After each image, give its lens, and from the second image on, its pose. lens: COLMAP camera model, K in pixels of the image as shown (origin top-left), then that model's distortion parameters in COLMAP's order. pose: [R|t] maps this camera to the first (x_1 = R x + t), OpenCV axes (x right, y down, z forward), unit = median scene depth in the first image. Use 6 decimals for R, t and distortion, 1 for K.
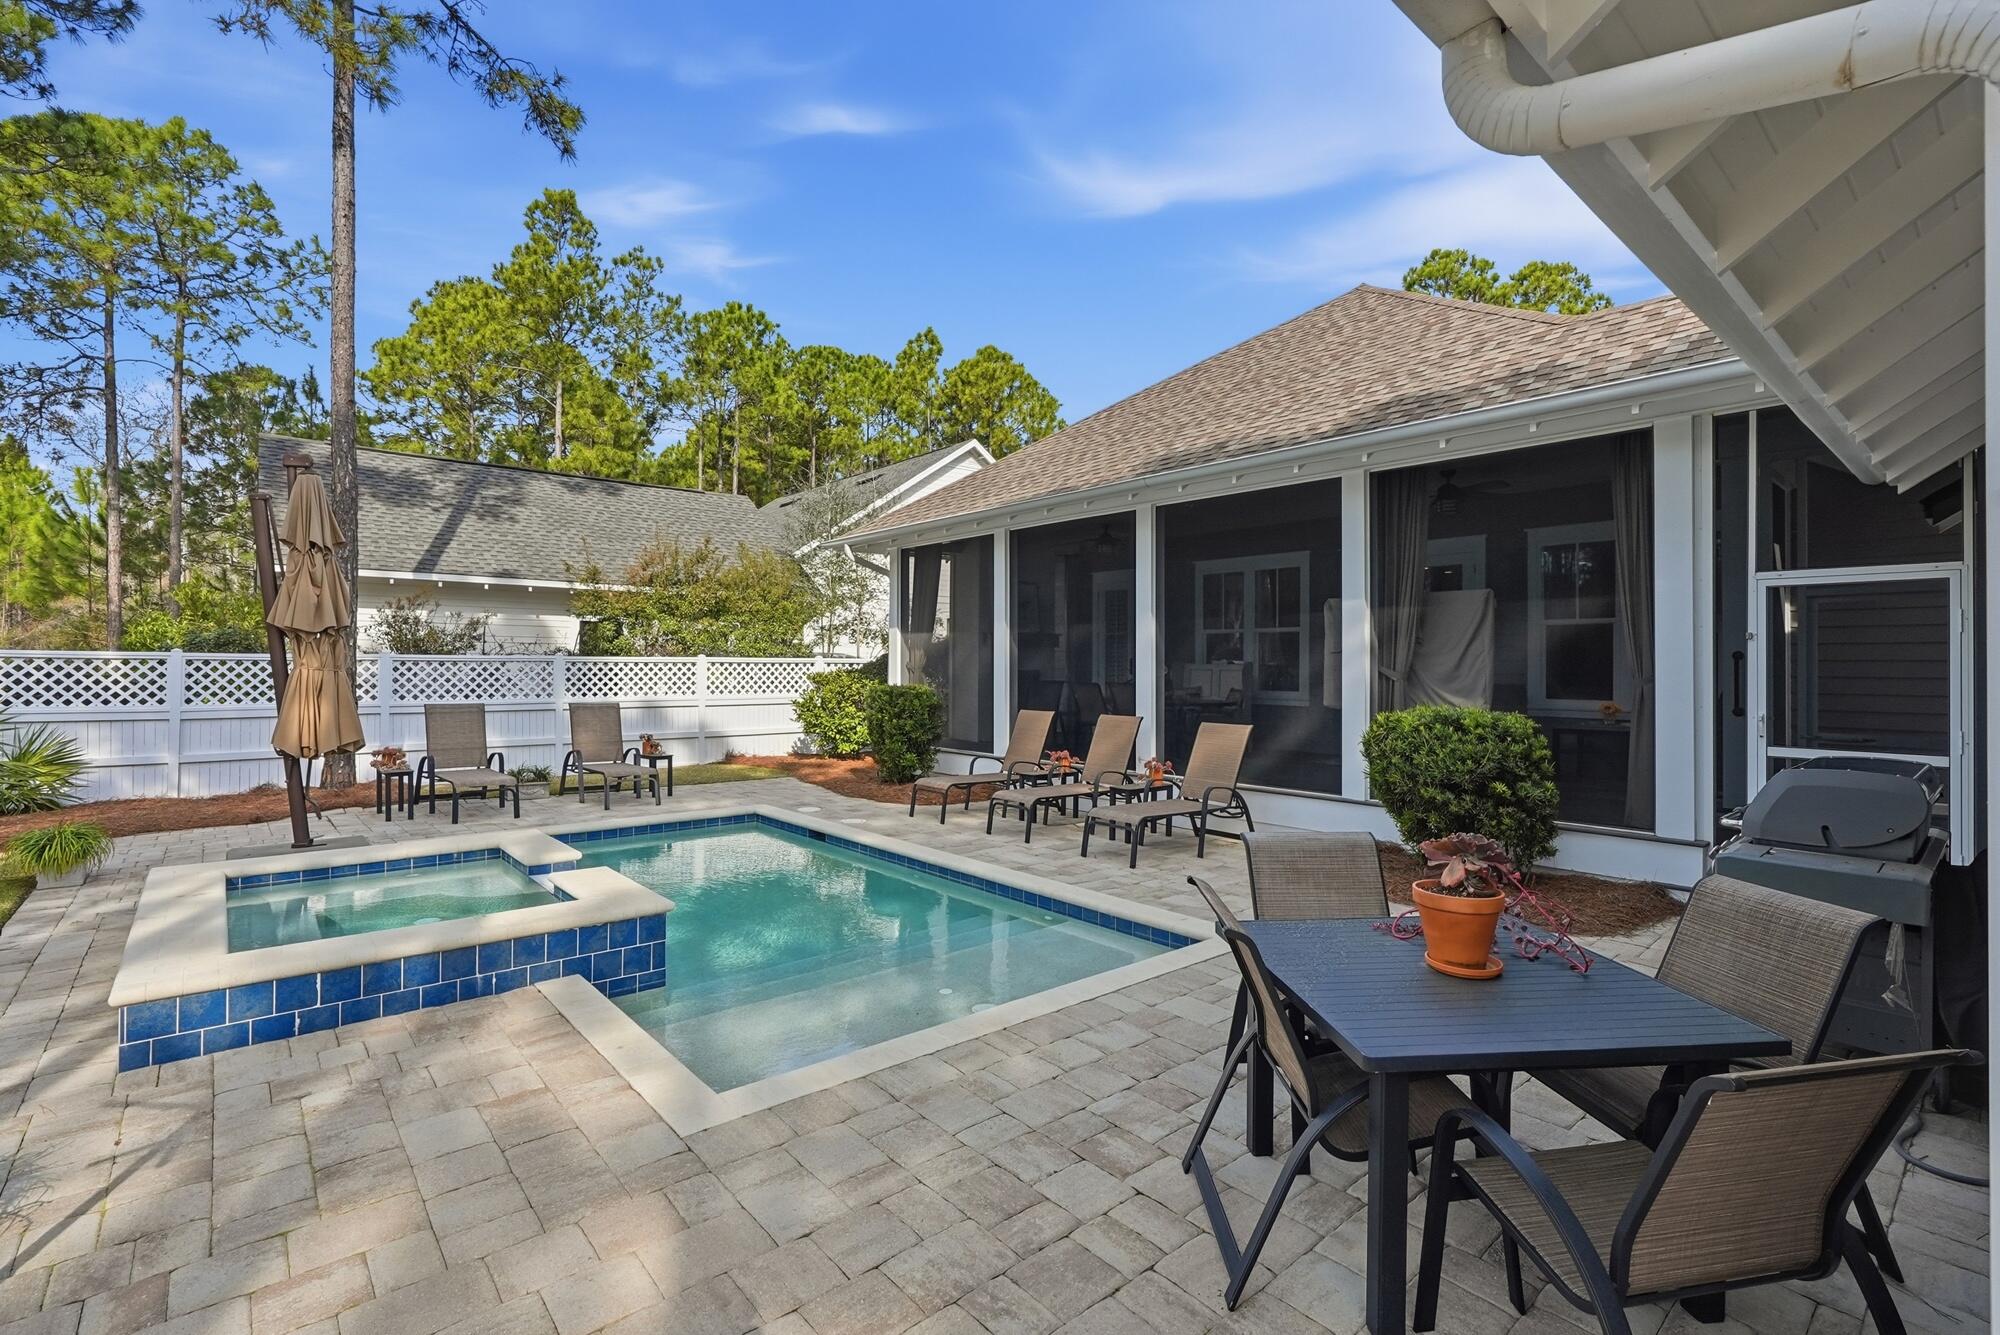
lens RADIAL K [[864.9, 0, 1000.0], [0, 864.9, 667.5], [0, 0, 1]] dist [-0.001555, -0.000193]
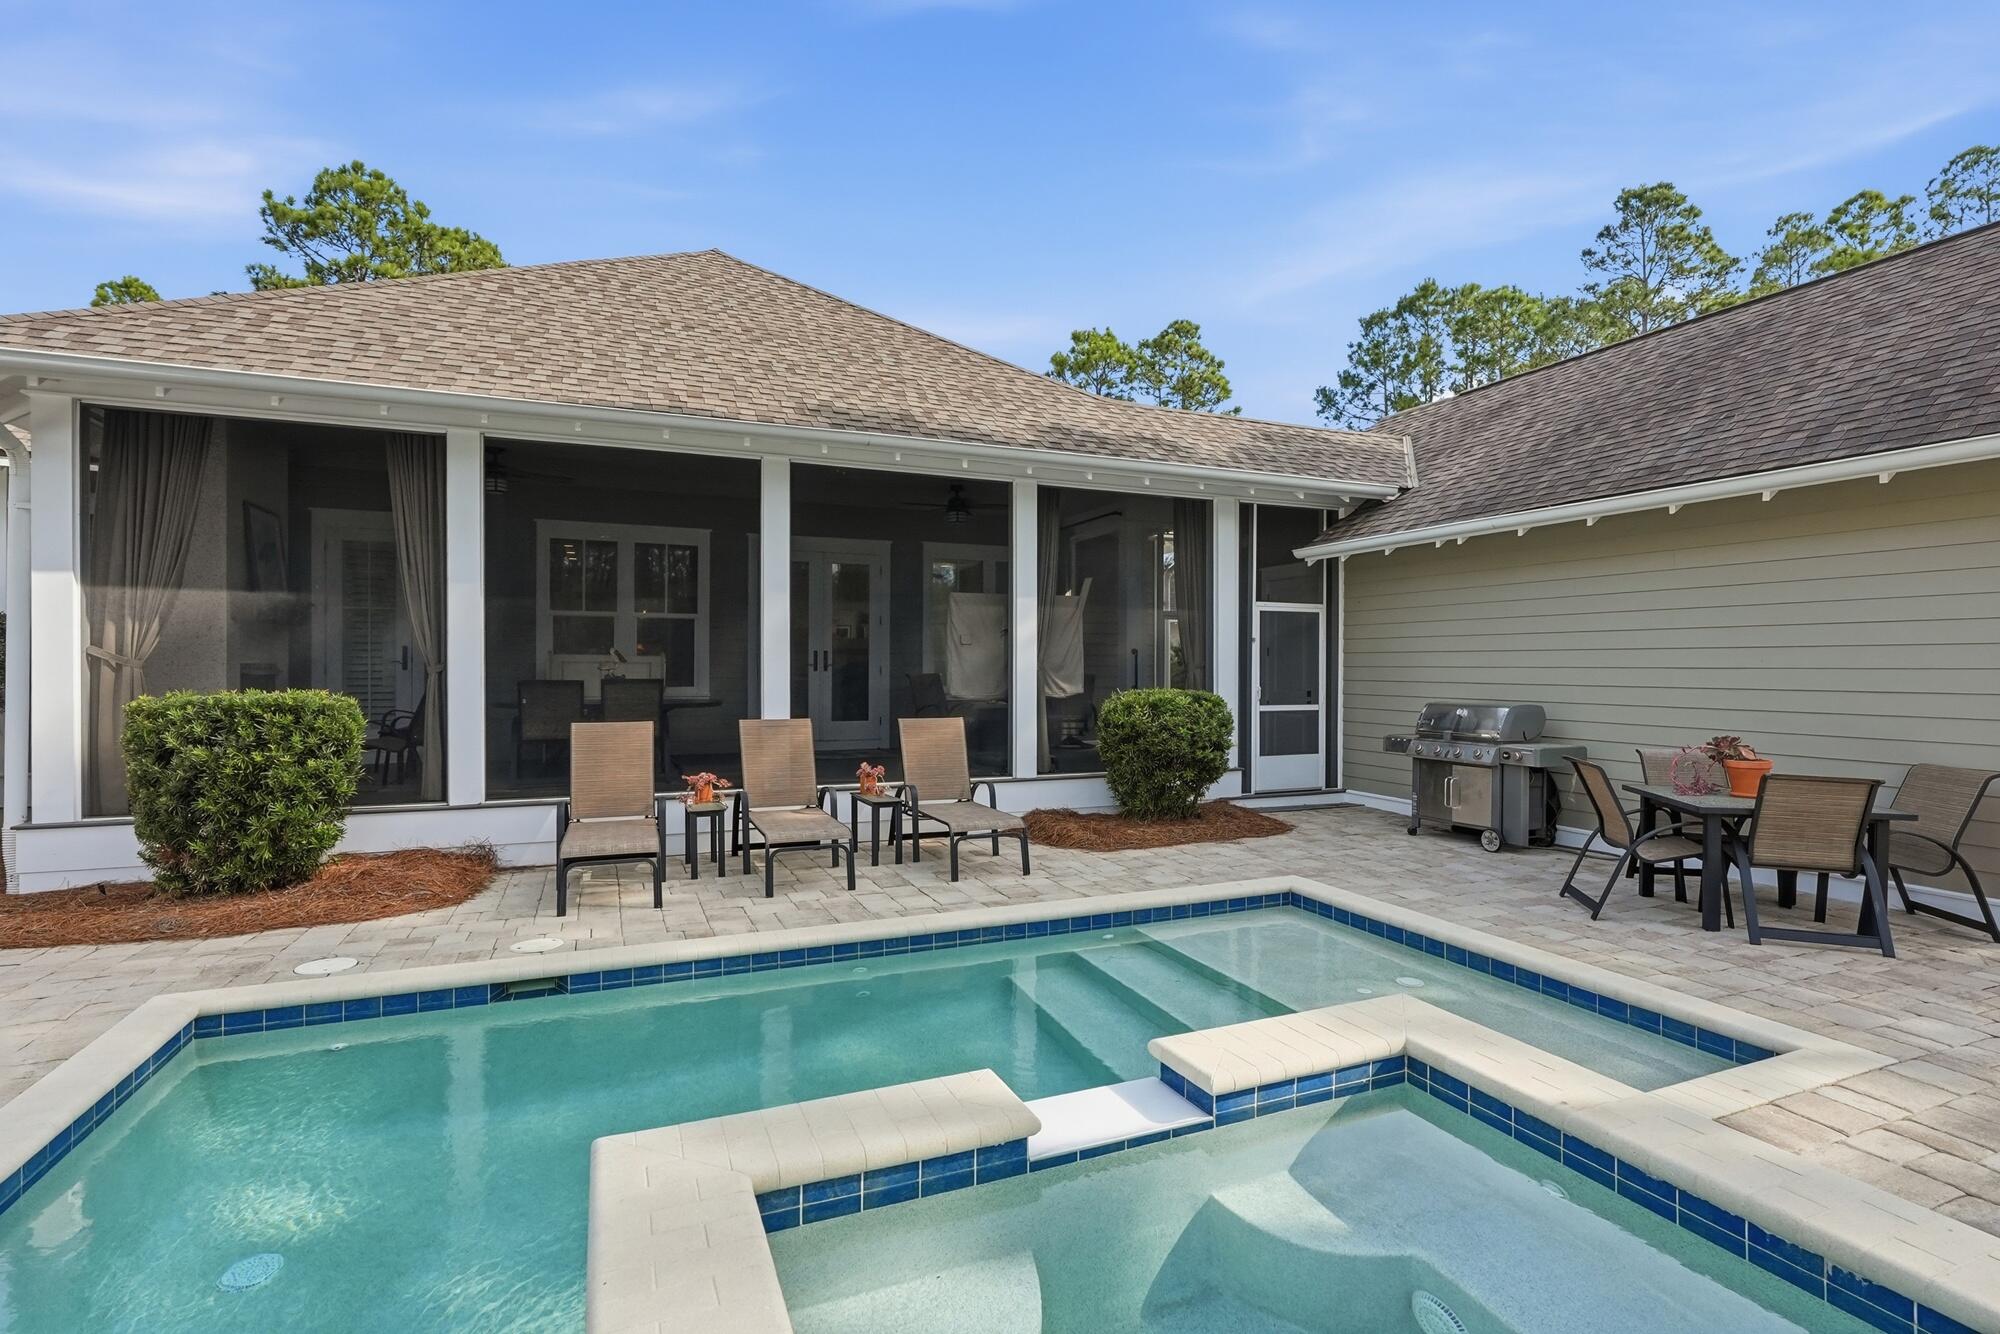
lens RADIAL K [[916.4, 0, 1000.0], [0, 916.4, 667.0], [0, 0, 1]] dist [-0.002825, -0.000090]
pose [[0.326496, 0.001098, 0.945198, -0.425511], [0.003412, 0.999991, -0.002340, 0.008174], [-0.945192, 0.003989, 0.326490, 0.393164]]
